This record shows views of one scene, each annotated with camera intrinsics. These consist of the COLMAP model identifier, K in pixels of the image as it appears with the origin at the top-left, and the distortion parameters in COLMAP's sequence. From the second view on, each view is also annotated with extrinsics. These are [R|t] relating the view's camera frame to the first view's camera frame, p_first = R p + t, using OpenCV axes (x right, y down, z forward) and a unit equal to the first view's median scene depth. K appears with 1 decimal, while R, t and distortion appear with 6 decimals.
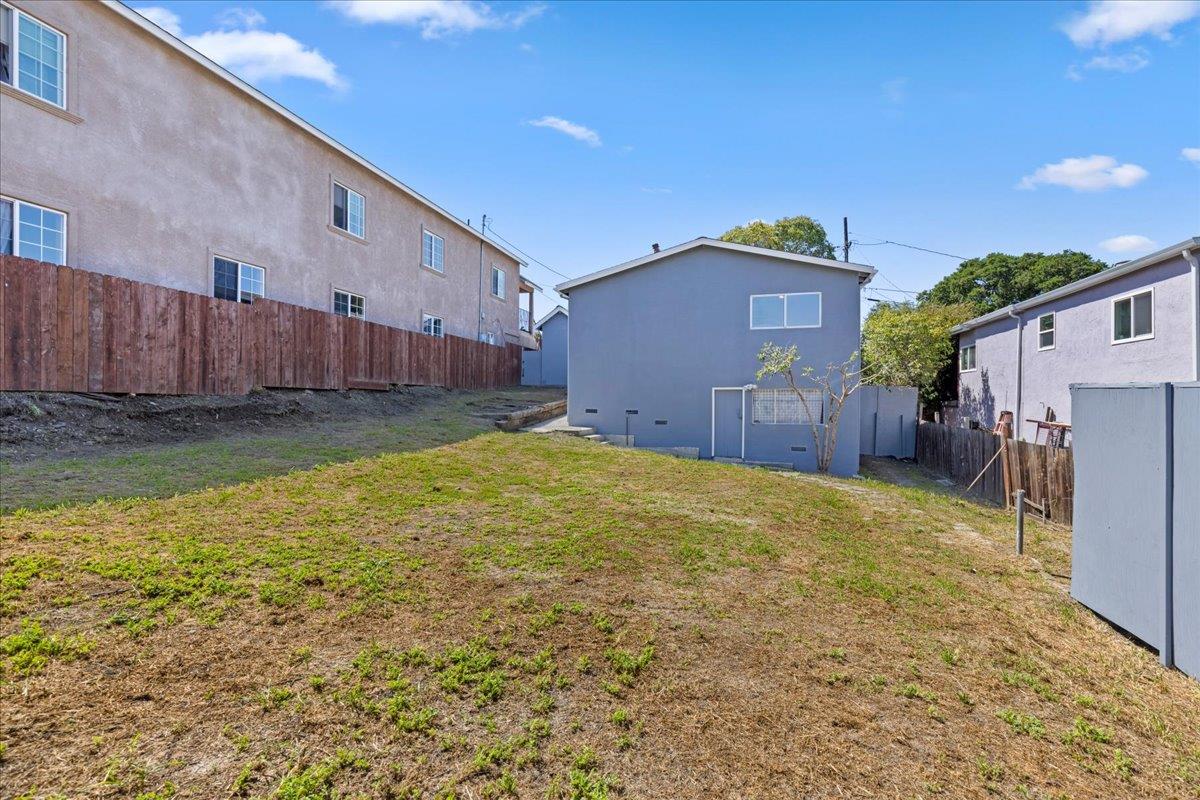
lens RADIAL K [[542.4, 0, 605.4], [0, 542.4, 395.7], [0, 0, 1]] dist [0.009616, 0.000172]
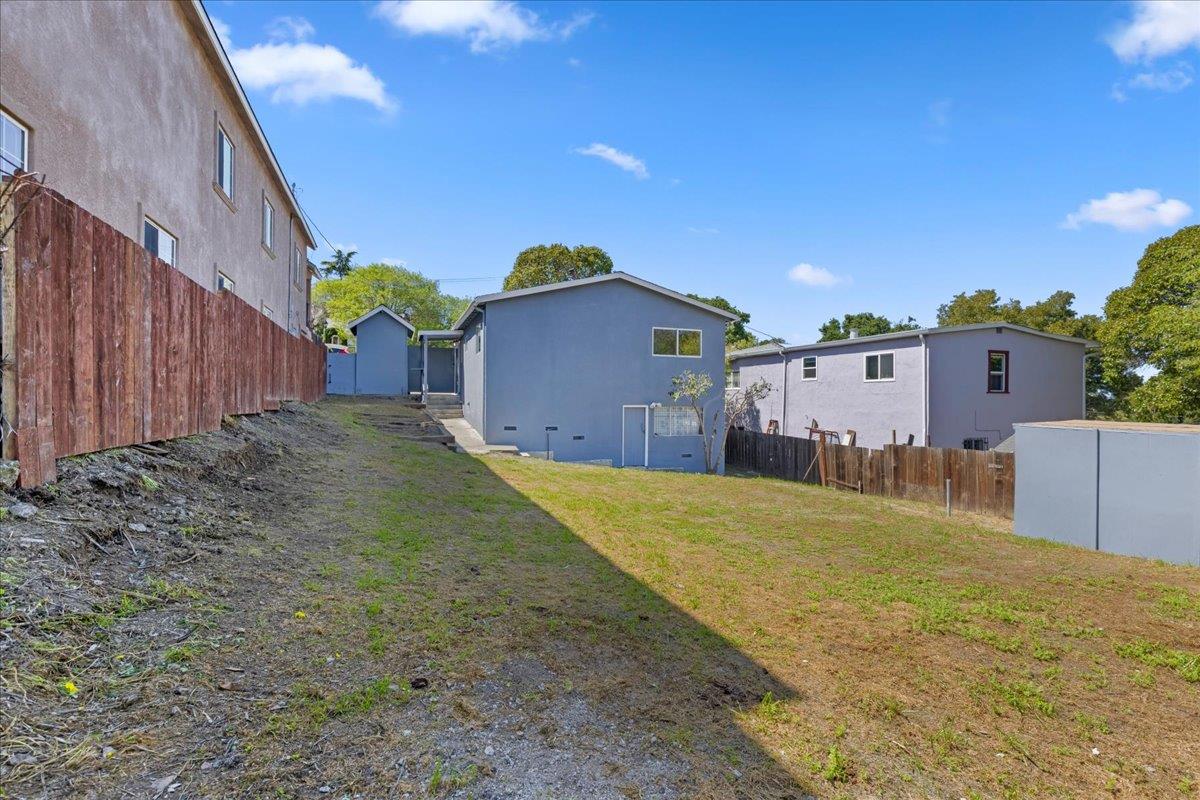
lens RADIAL K [[542.4, 0, 608.0], [0, 542.4, 397.5], [0, 0, 1]] dist [0.009616, 0.000172]
pose [[0.808217, 0.004280, 0.588870, -0.513329], [-0.009686, 0.999935, 0.006027, -0.039326], [-0.588806, -0.010575, 0.808205, 0.109847]]
